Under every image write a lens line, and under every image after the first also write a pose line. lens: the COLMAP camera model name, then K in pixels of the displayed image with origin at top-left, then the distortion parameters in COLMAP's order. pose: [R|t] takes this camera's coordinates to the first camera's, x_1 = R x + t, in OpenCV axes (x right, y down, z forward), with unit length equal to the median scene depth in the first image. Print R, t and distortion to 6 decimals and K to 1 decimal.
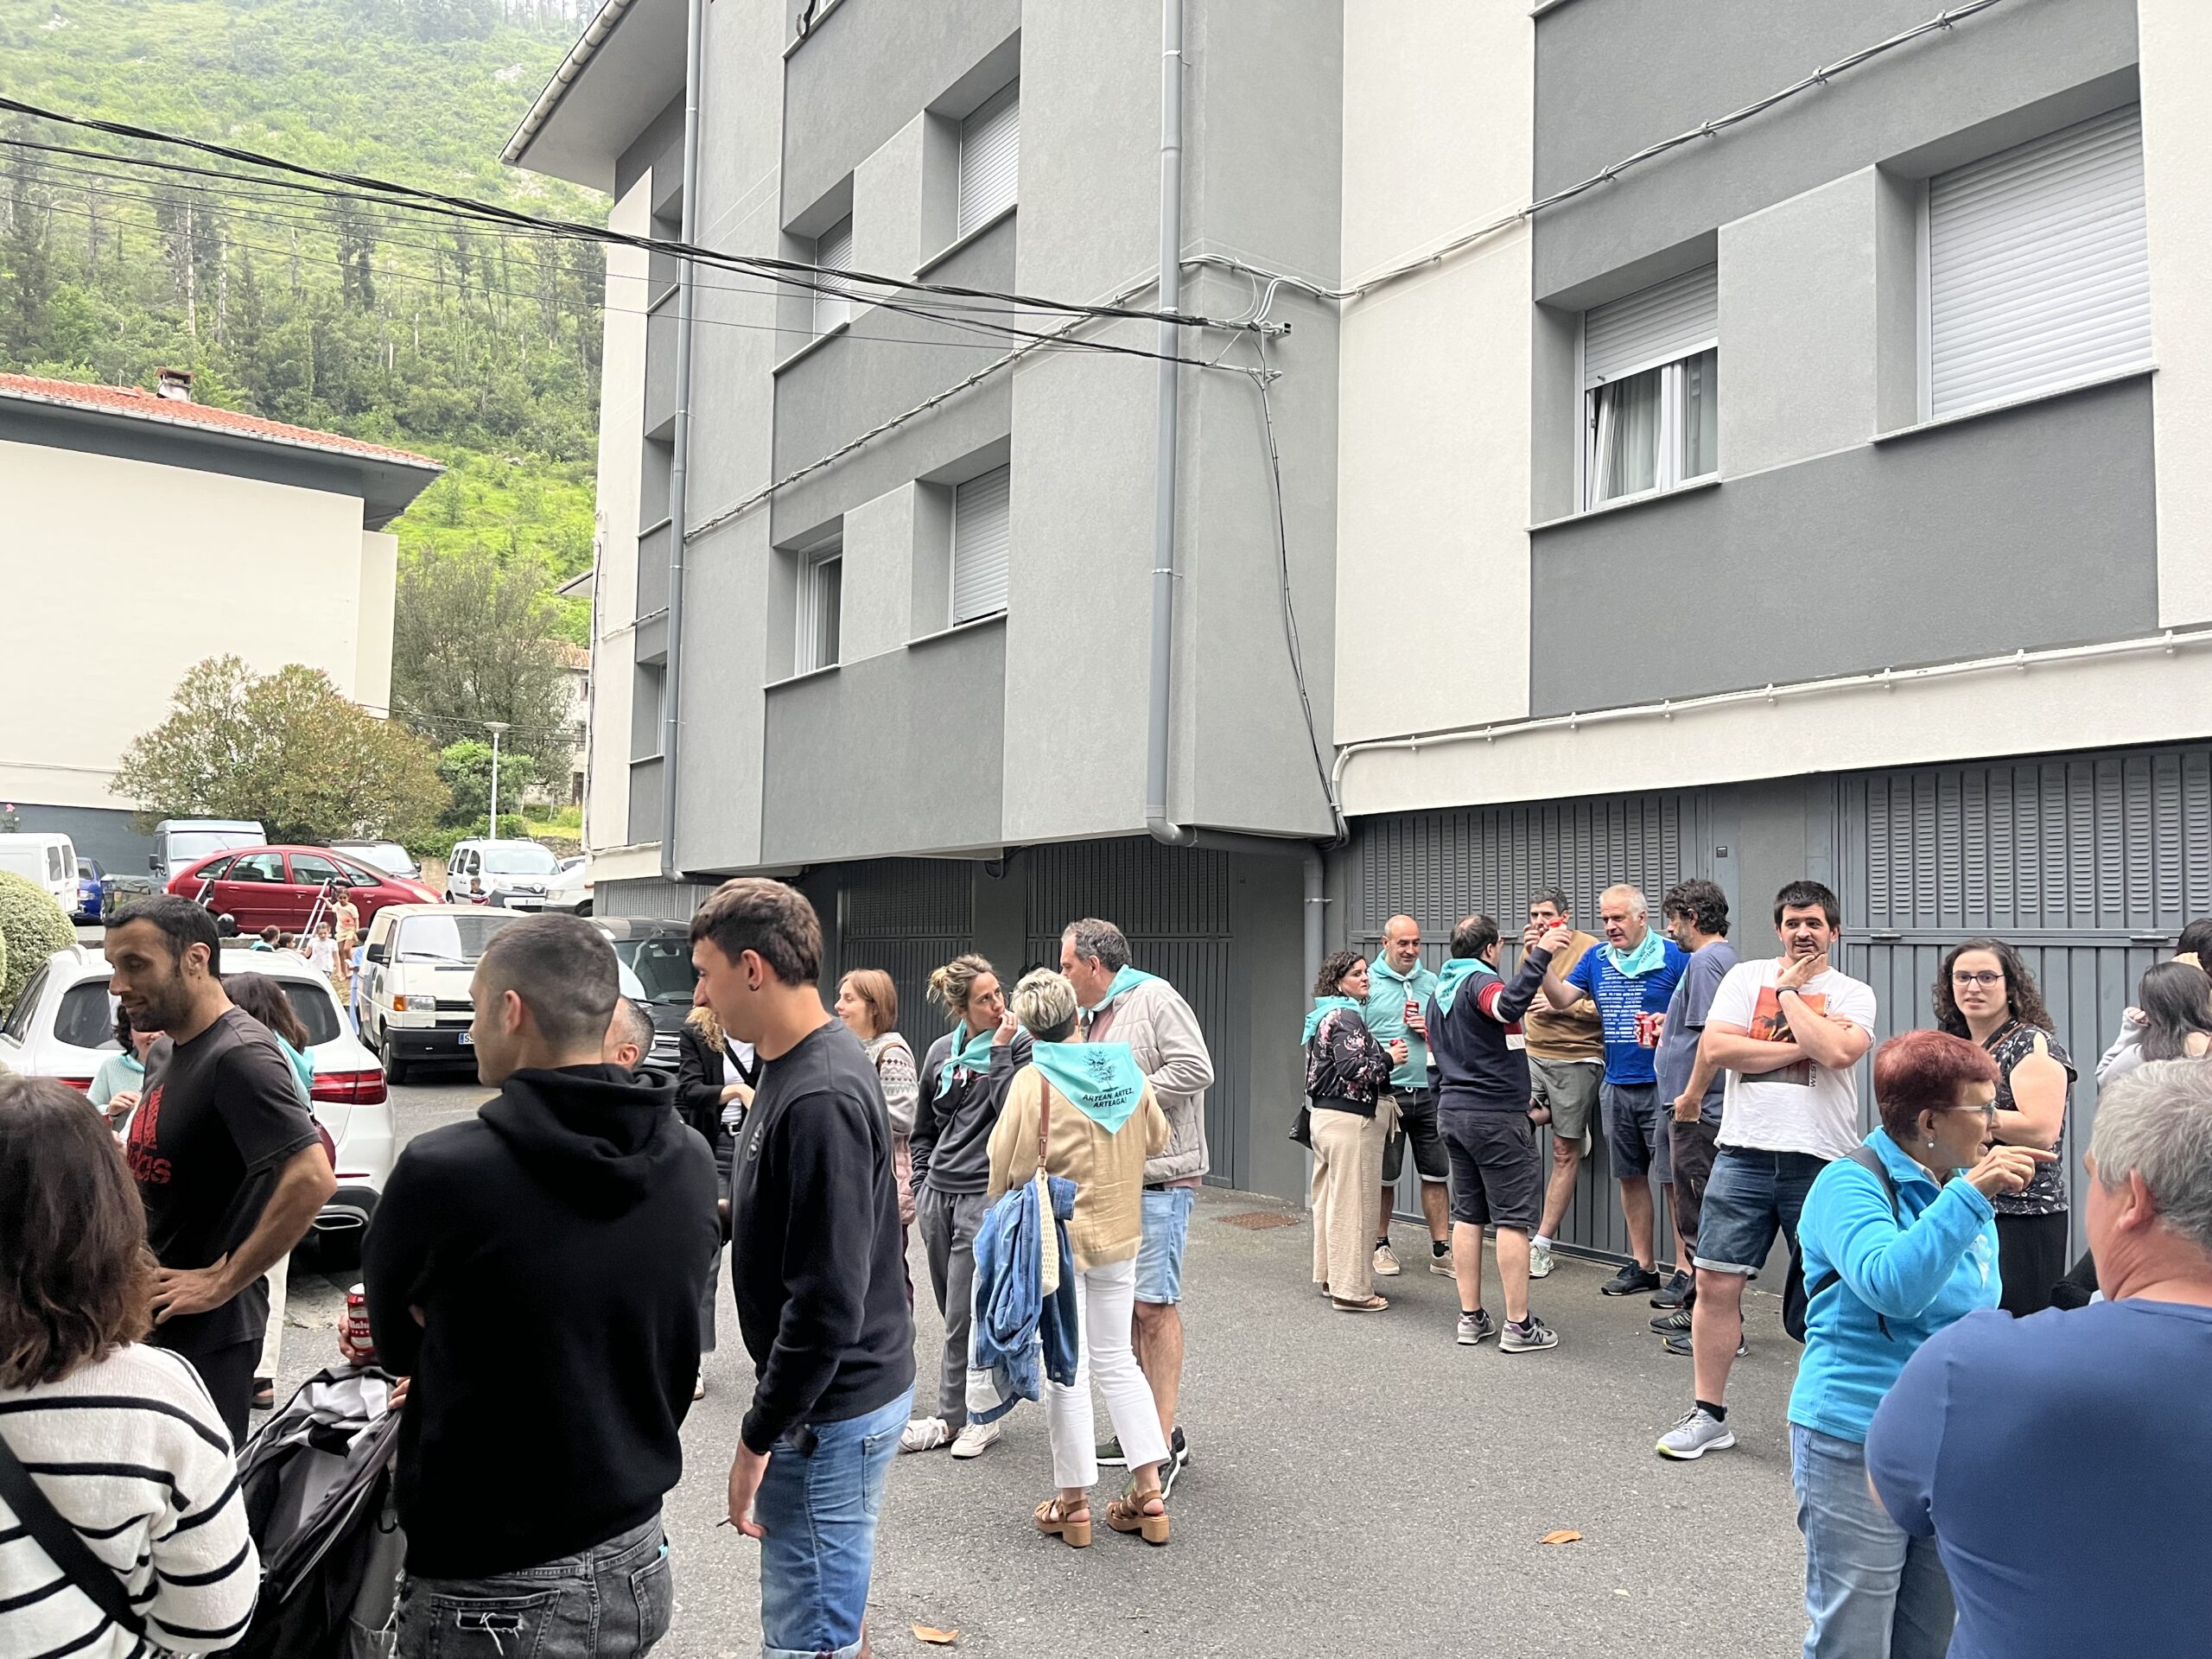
lens RADIAL K [[1676.4, 0, 1105.8], [0, 1676.4, 834.6], [0, 0, 1]] dist [0.041245, -0.061096]
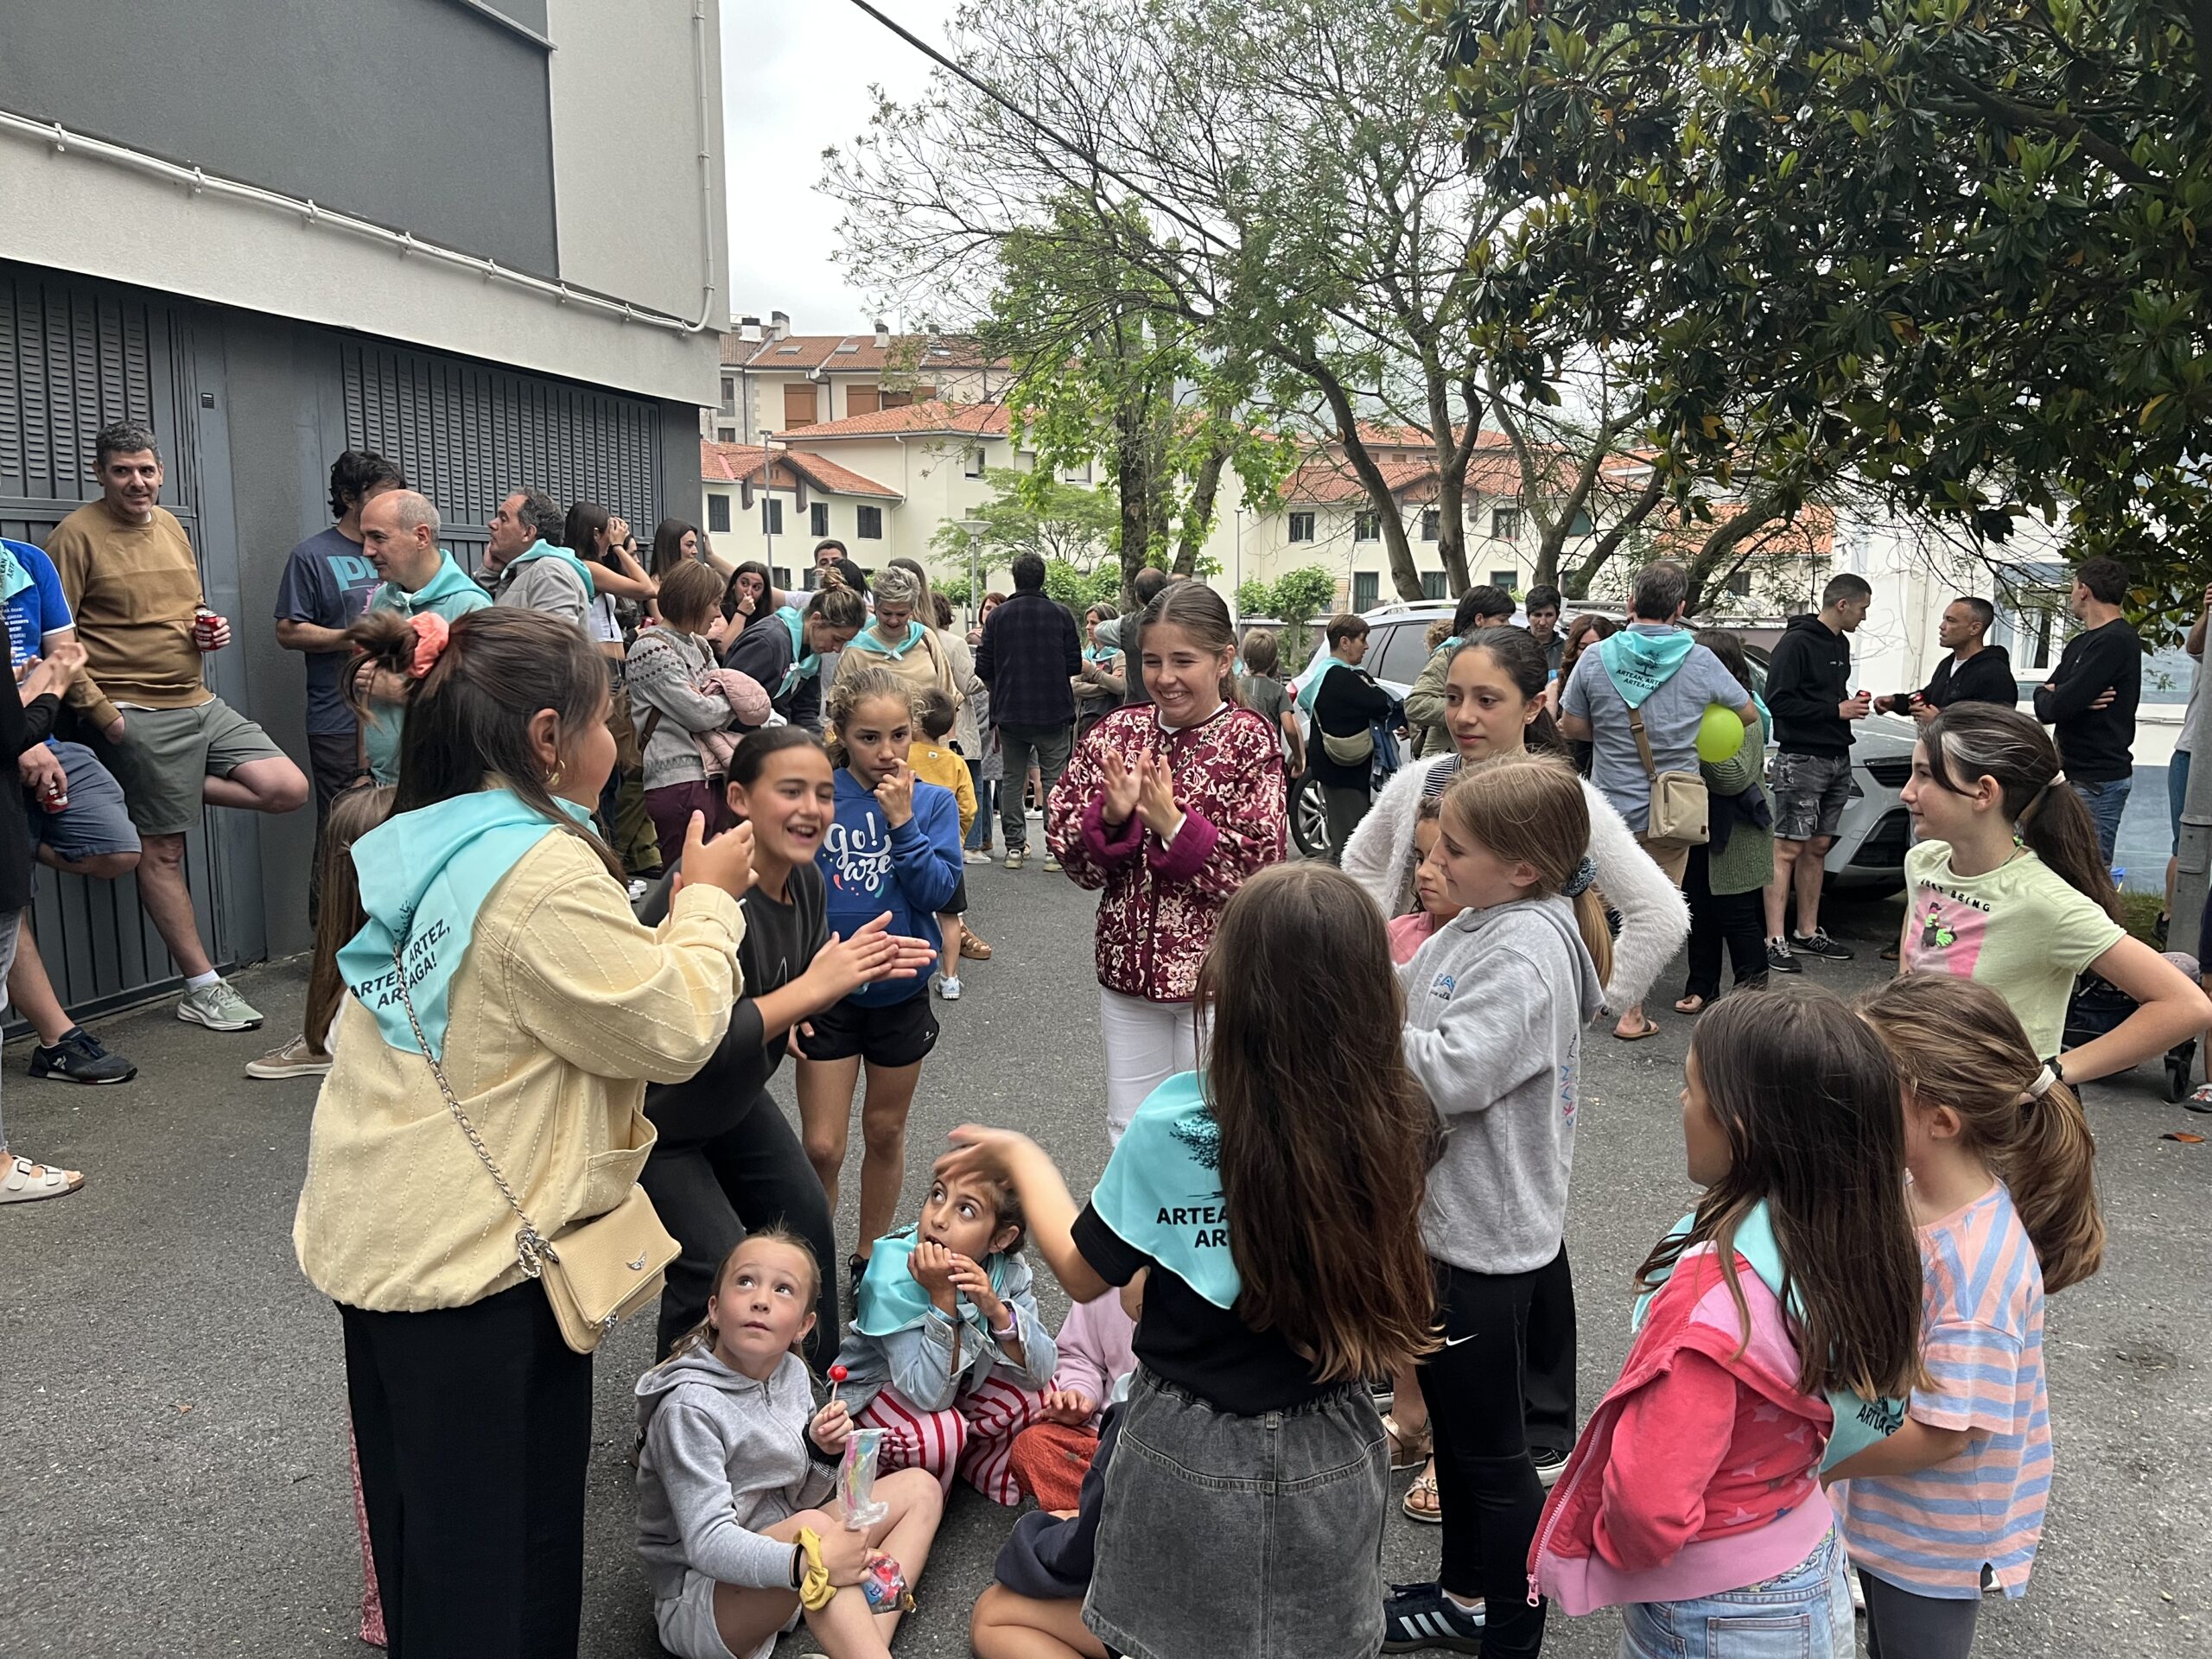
lens RADIAL K [[1676.4, 0, 1107.0], [0, 1676.4, 828.7], [0, 0, 1]] dist [0.041245, -0.061096]
pose [[-0.699044, -0.143783, 0.700474, -0.492861], [-0.087098, 0.989403, 0.116170, 0.082898], [-0.709754, 0.020198, -0.704160, 1.375089]]
